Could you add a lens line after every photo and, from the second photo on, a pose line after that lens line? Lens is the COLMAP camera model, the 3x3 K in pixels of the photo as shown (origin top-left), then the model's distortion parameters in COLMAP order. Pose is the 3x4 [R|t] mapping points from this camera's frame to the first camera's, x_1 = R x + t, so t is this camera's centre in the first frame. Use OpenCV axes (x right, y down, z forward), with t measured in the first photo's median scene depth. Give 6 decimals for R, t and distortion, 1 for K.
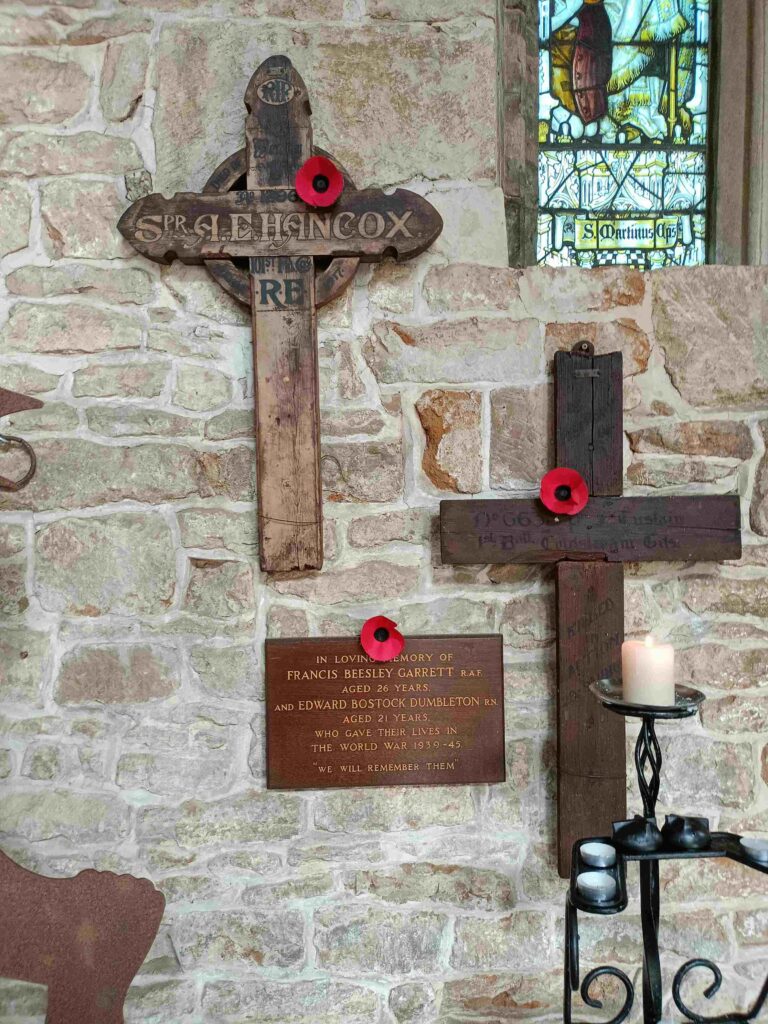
lens RADIAL K [[760.4, 0, 381.0], [0, 760.4, 510.9], [0, 0, 1]] dist [0.029983, -0.023087]
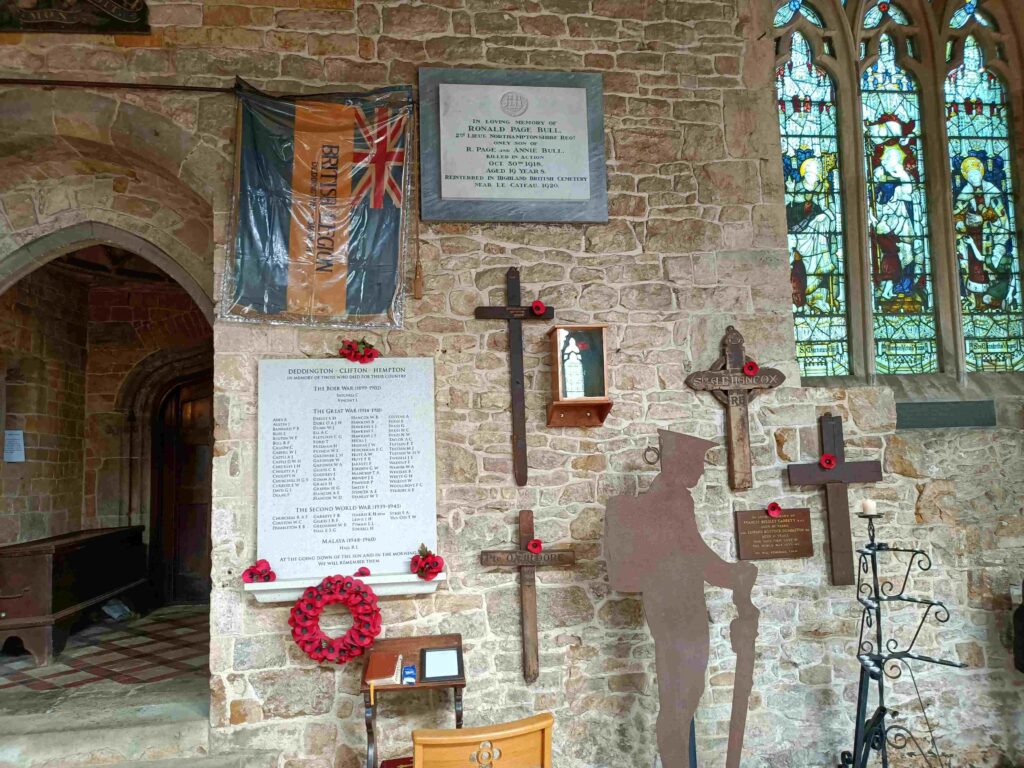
lens RADIAL K [[760.4, 0, 518.1], [0, 760.4, 382.0], [0, 0, 1]] dist [0.029983, -0.023087]
pose [[0.996979, -0.016315, 0.075933, -1.237182], [0.024130, 0.994372, -0.103164, -0.052977], [-0.073823, 0.104685, 0.991762, -2.022541]]
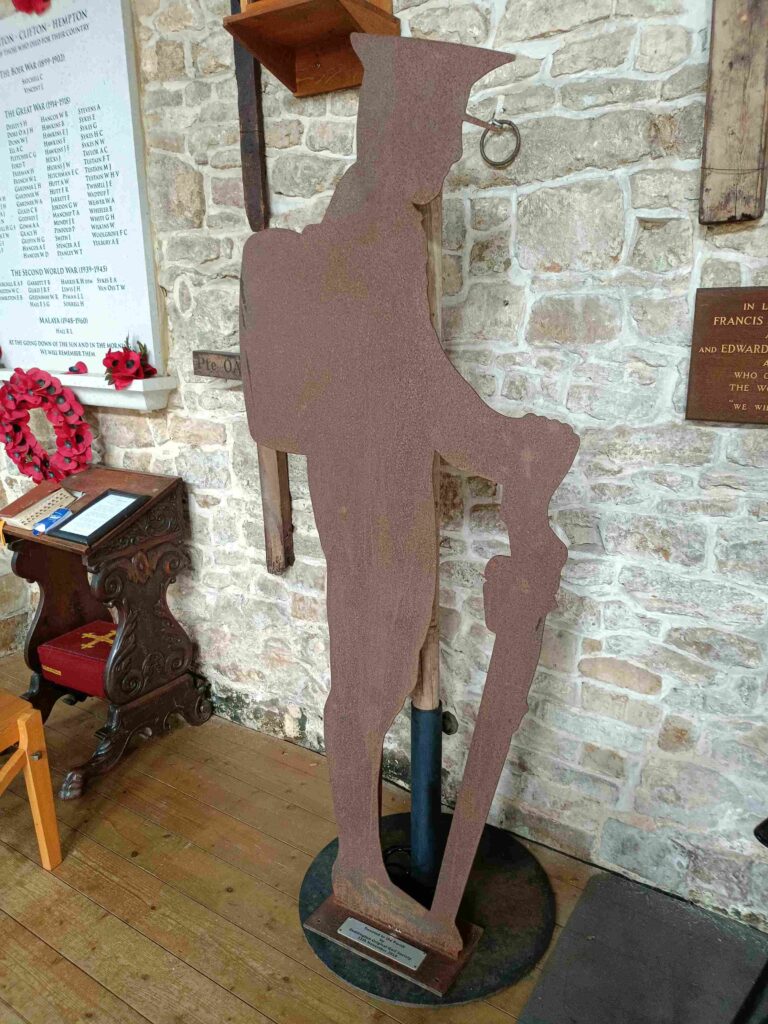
lens RADIAL K [[760.4, 0, 385.7], [0, 760.4, 514.5], [0, 0, 1]] dist [0.029983, -0.023087]
pose [[0.804442, 0.155642, -0.573278, 0.176282], [0.007690, 0.962255, 0.272039, 0.176741], [0.593981, -0.223248, 0.772882, -0.221313]]
